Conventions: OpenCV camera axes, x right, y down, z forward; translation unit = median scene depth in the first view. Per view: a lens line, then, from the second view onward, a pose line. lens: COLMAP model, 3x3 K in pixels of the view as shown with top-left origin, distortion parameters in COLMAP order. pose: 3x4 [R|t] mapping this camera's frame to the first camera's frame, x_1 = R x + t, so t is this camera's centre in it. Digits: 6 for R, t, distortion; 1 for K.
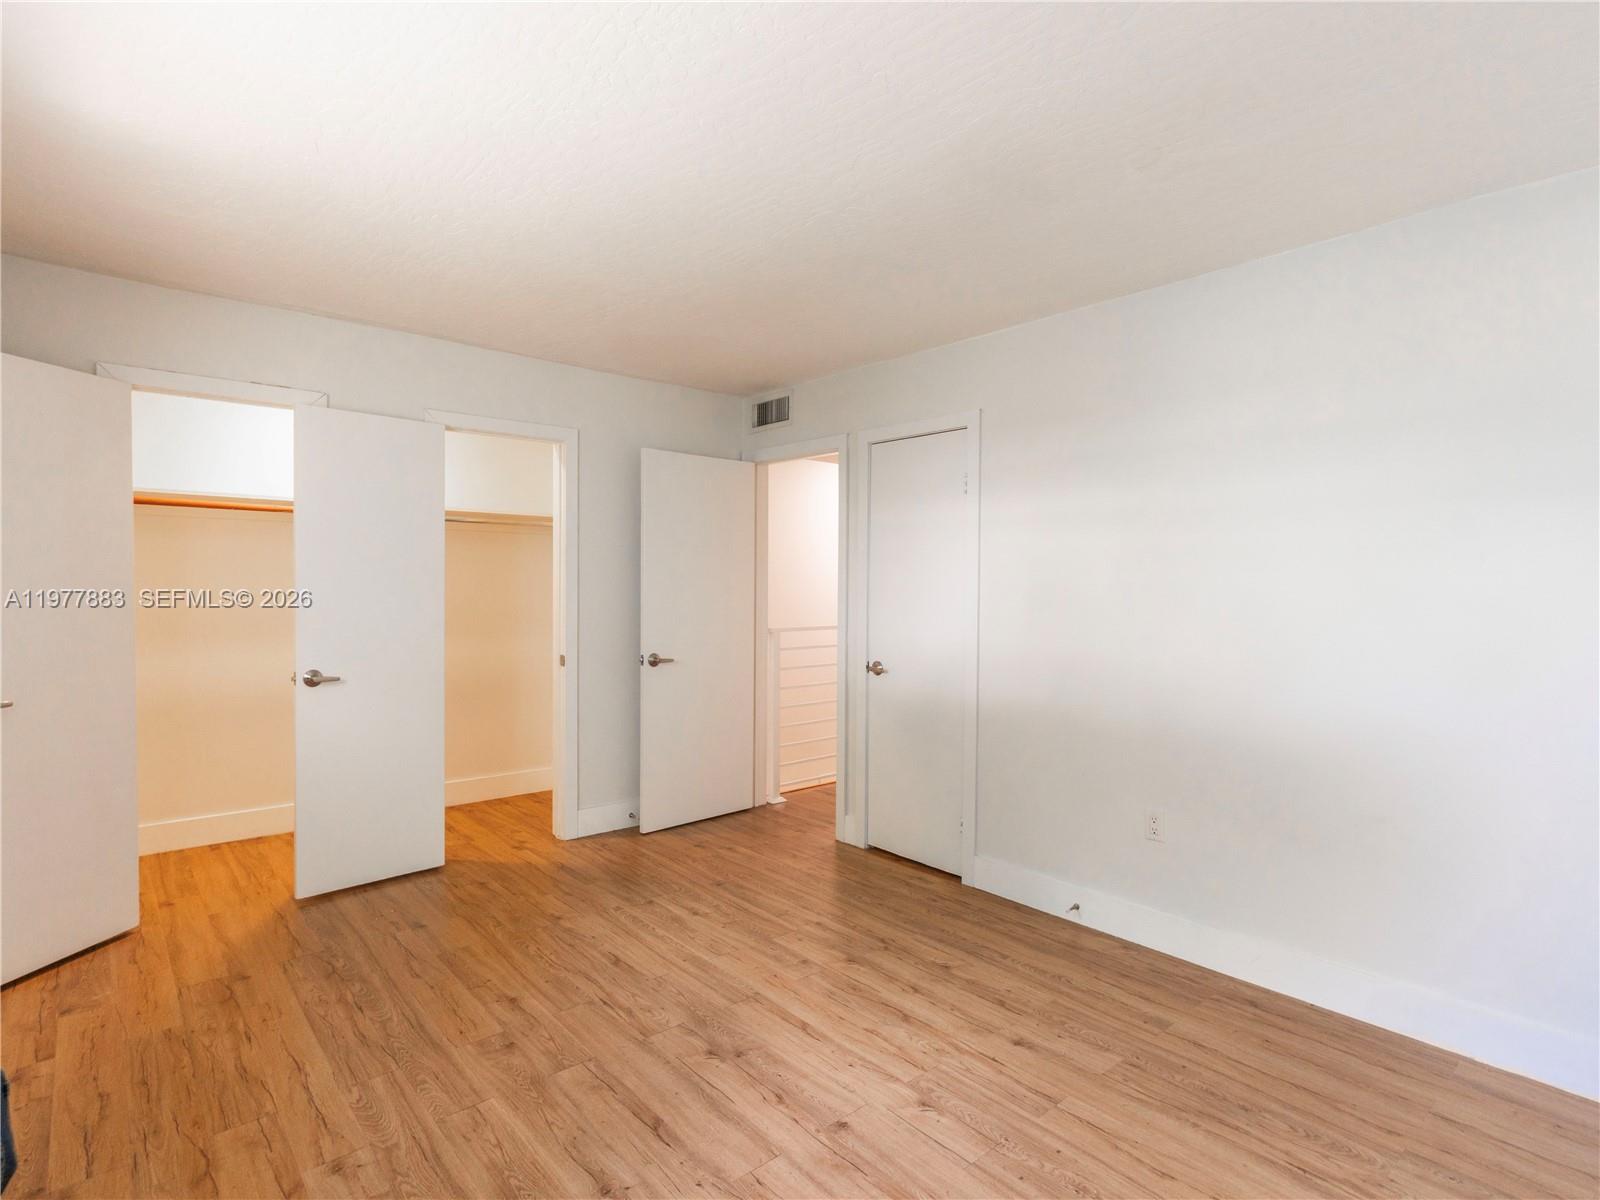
lens RADIAL K [[827.6, 0, 800.5], [0, 827.6, 596.3], [0, 0, 1]] dist [-0.005779, 0.000658]
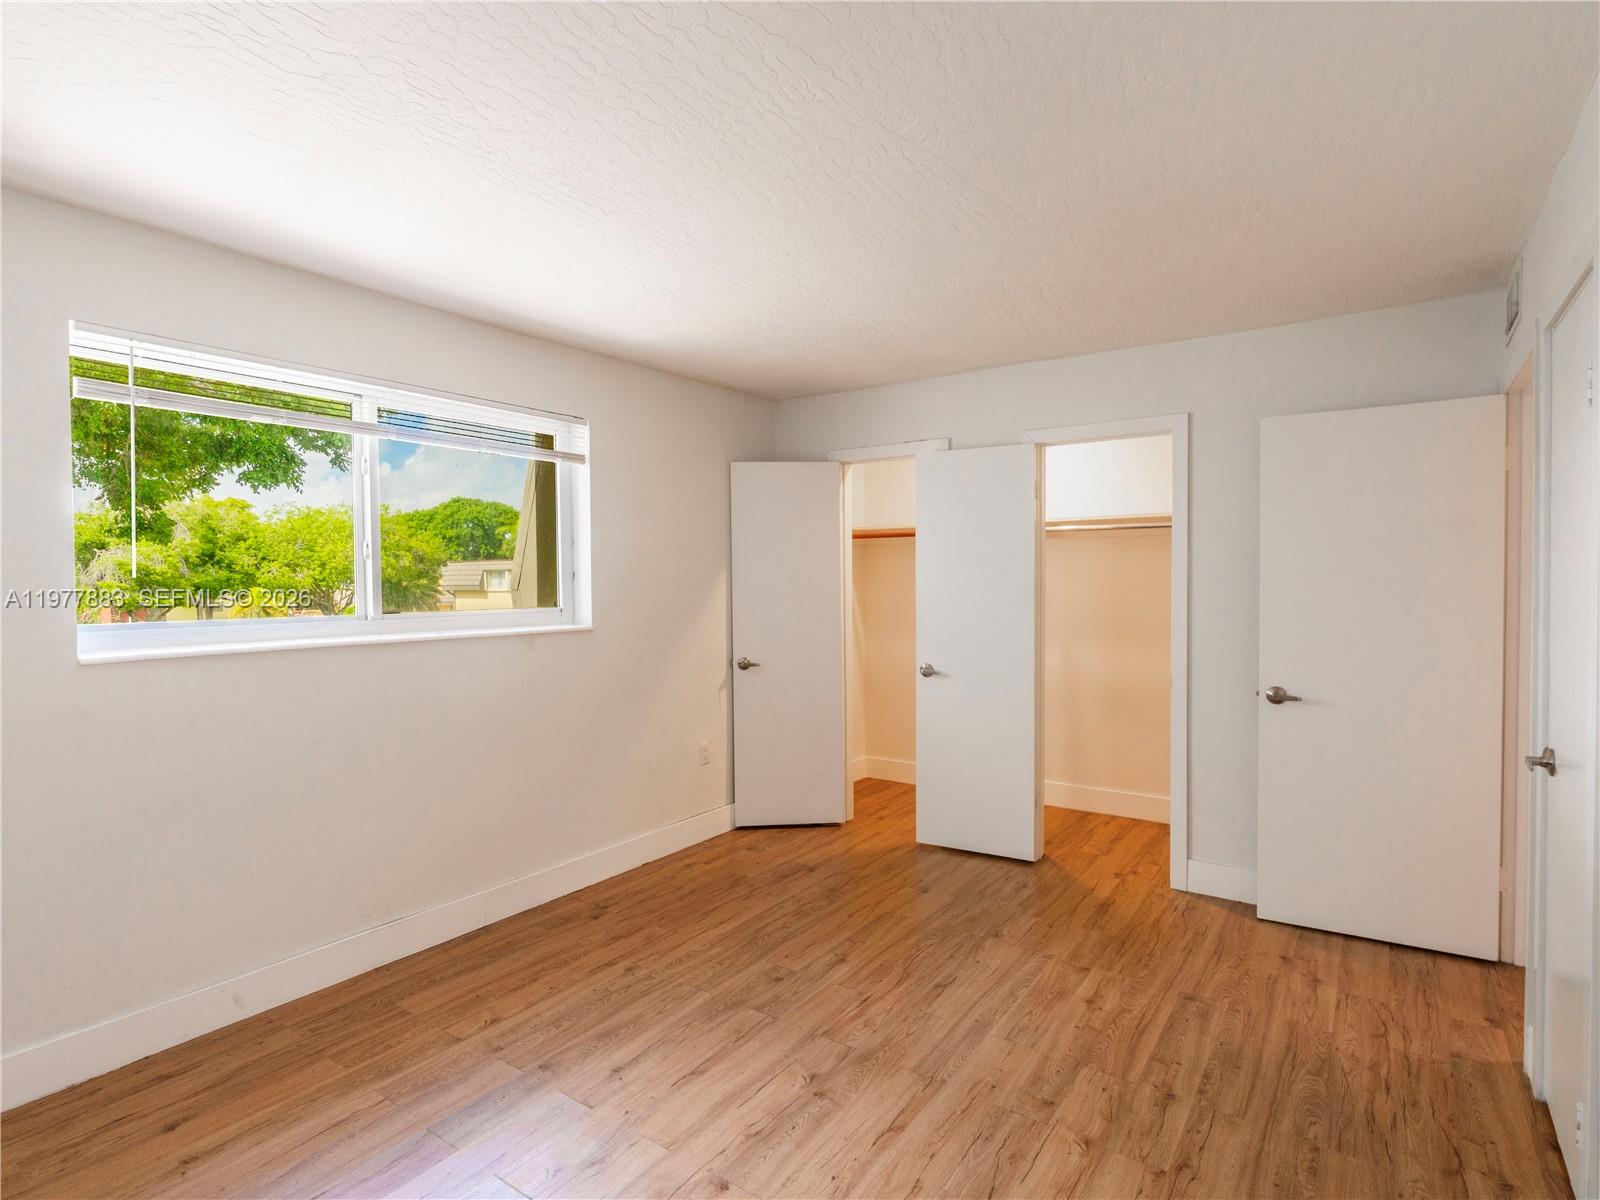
lens RADIAL K [[827.6, 0, 800.5], [0, 827.6, 596.3], [0, 0, 1]] dist [-0.005779, 0.000658]
pose [[0.242078, 0.008030, -0.970223, 0.613206], [-0.007278, 0.999953, 0.006460, -0.020008], [0.970229, 0.005497, 0.242125, 0.541986]]
